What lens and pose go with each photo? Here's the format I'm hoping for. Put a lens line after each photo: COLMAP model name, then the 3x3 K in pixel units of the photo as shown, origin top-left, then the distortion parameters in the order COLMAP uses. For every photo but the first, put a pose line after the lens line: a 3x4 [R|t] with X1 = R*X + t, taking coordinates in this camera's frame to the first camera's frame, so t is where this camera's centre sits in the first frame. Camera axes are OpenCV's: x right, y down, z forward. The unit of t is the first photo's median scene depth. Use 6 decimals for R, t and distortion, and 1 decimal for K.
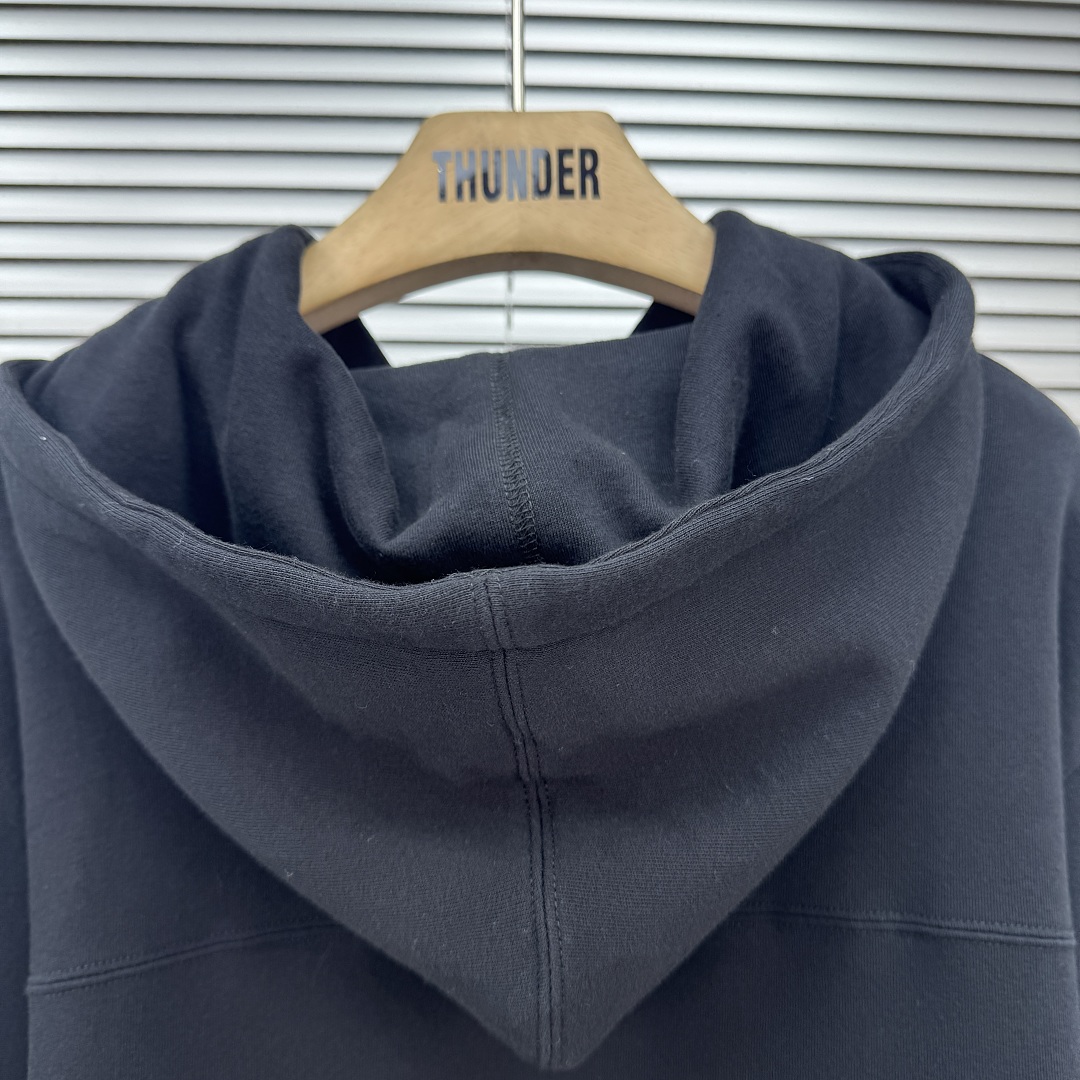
lens RADIAL K [[1114.0, 0, 540.0], [0, 1114.0, 540.0], [0, 0, 1]] dist [0.000195, -0.116713]
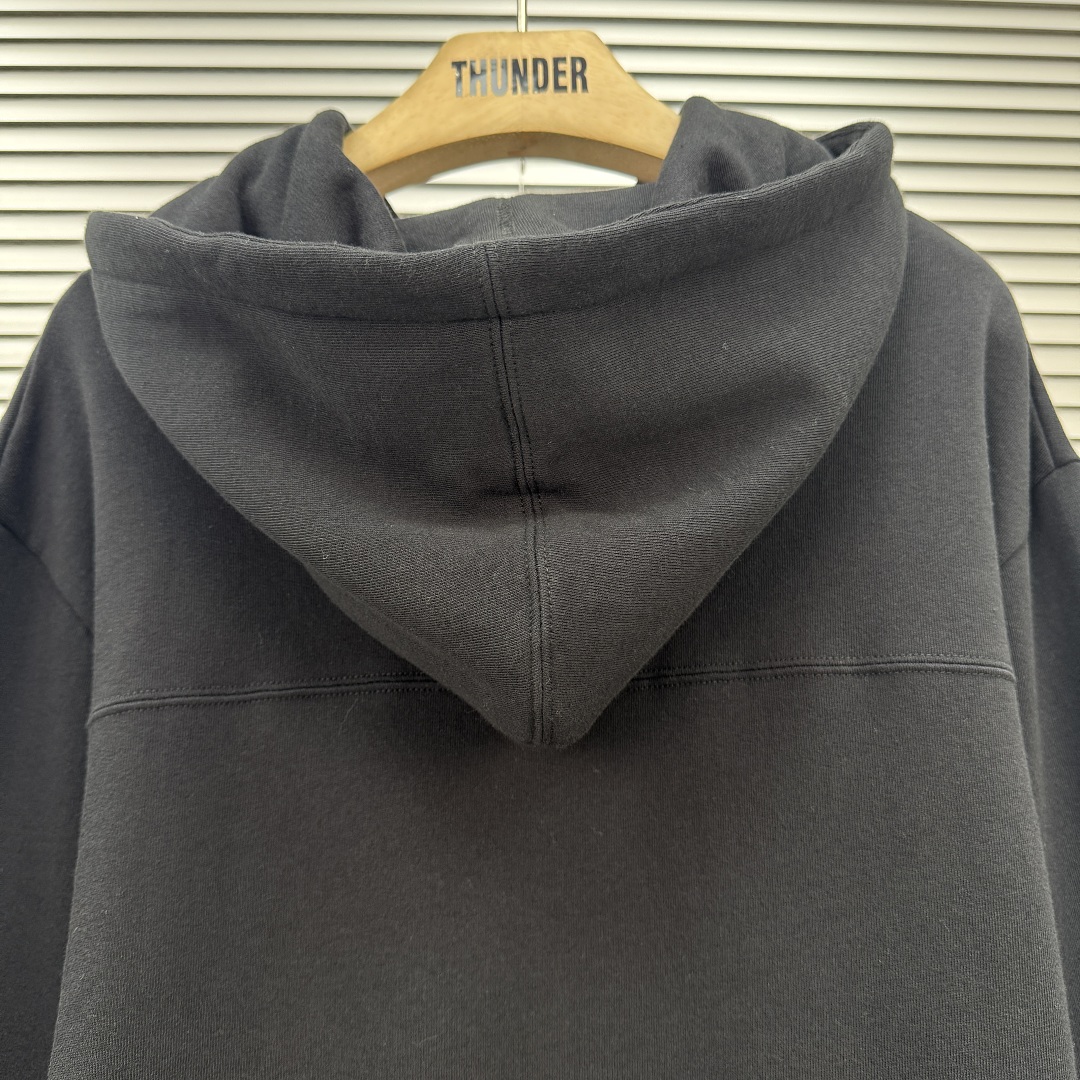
lens RADIAL K [[1114.0, 0, 540.0], [0, 1114.0, 540.0], [0, 0, 1]] dist [0.000195, -0.116713]
pose [[0.999698, -0.006678, -0.023660, 0.028124], [0.003435, 0.990905, -0.134521, 0.356640], [0.024343, 0.134399, 0.990628, -0.144260]]
